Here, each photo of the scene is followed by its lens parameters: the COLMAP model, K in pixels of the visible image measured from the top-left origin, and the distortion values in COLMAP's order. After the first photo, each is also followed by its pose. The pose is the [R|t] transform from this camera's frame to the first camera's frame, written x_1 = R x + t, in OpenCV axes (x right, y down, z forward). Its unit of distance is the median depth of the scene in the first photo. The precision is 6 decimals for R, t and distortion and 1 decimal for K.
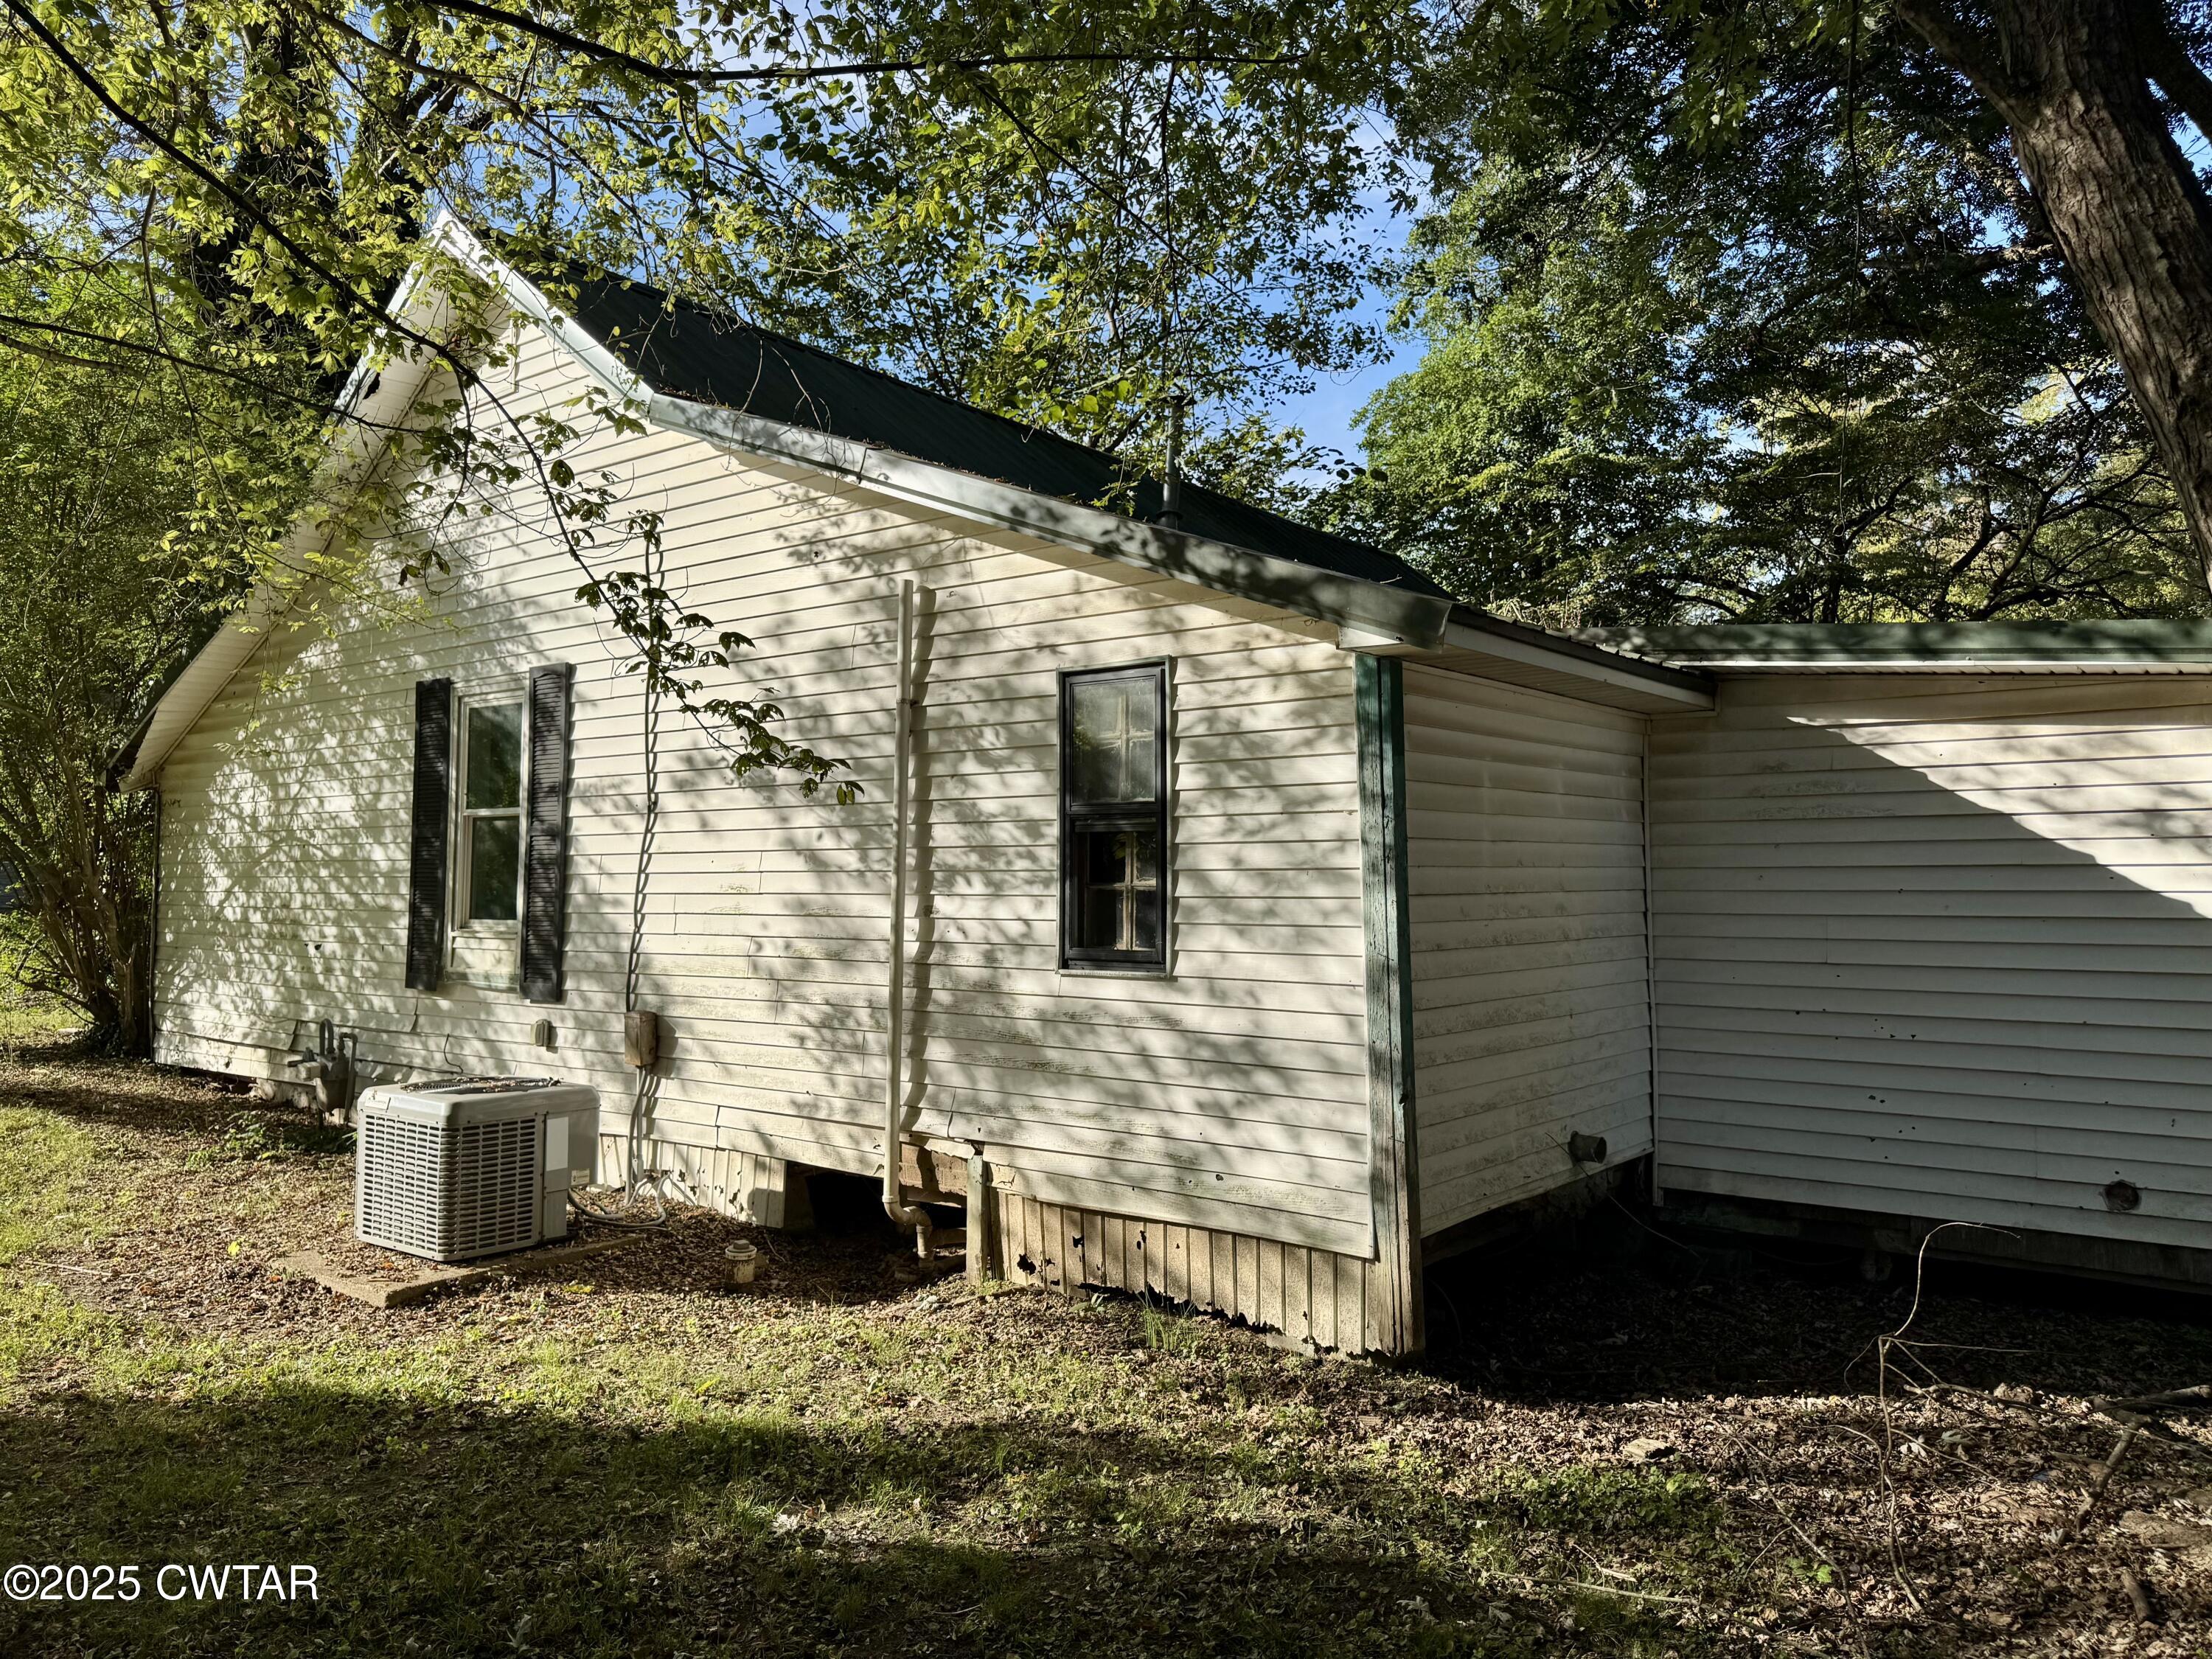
lens RADIAL K [[1540.5, 0, 1107.2], [0, 1540.5, 825.2], [0, 0, 1]] dist [0.004146, -0.007649]
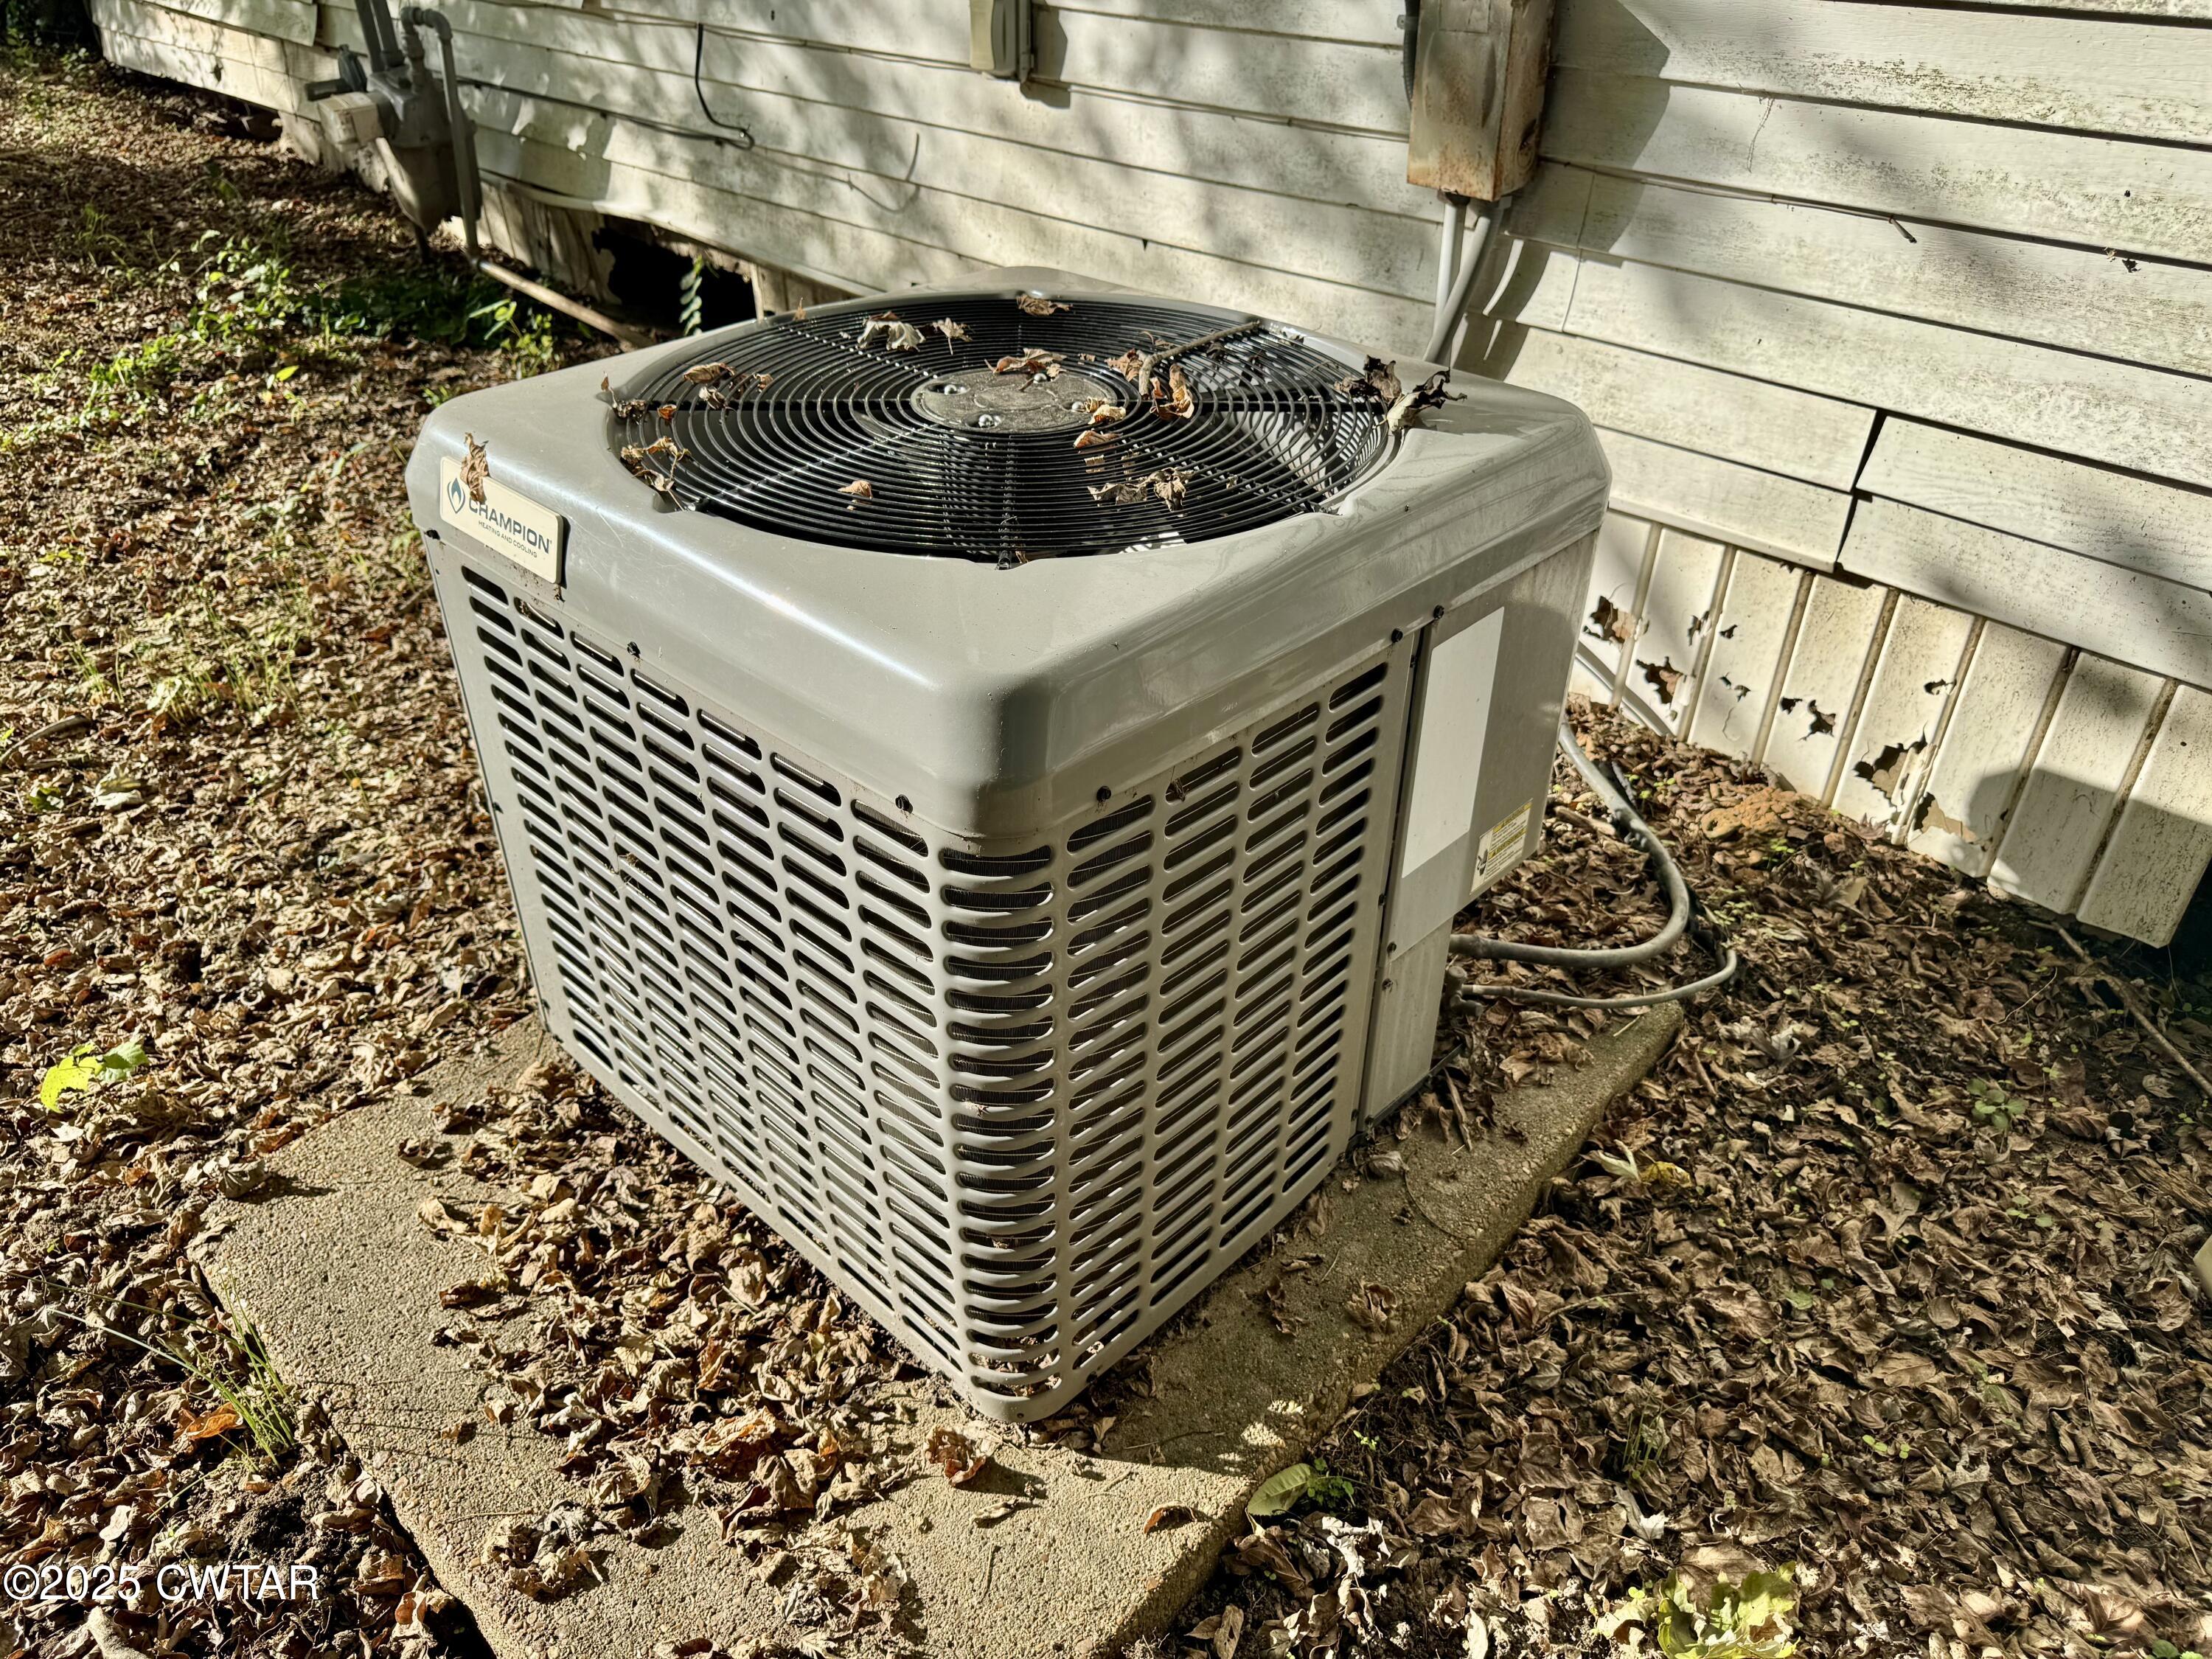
lens RADIAL K [[1540.5, 0, 1103.2], [0, 1540.5, 831.8], [0, 0, 1]] dist [0.004146, -0.007649]
pose [[0.991022, 0.075663, -0.110226, -0.278003], [0.004554, 0.804868, 0.593436, 0.076125], [0.133618, -0.588611, 0.797298, 0.616851]]
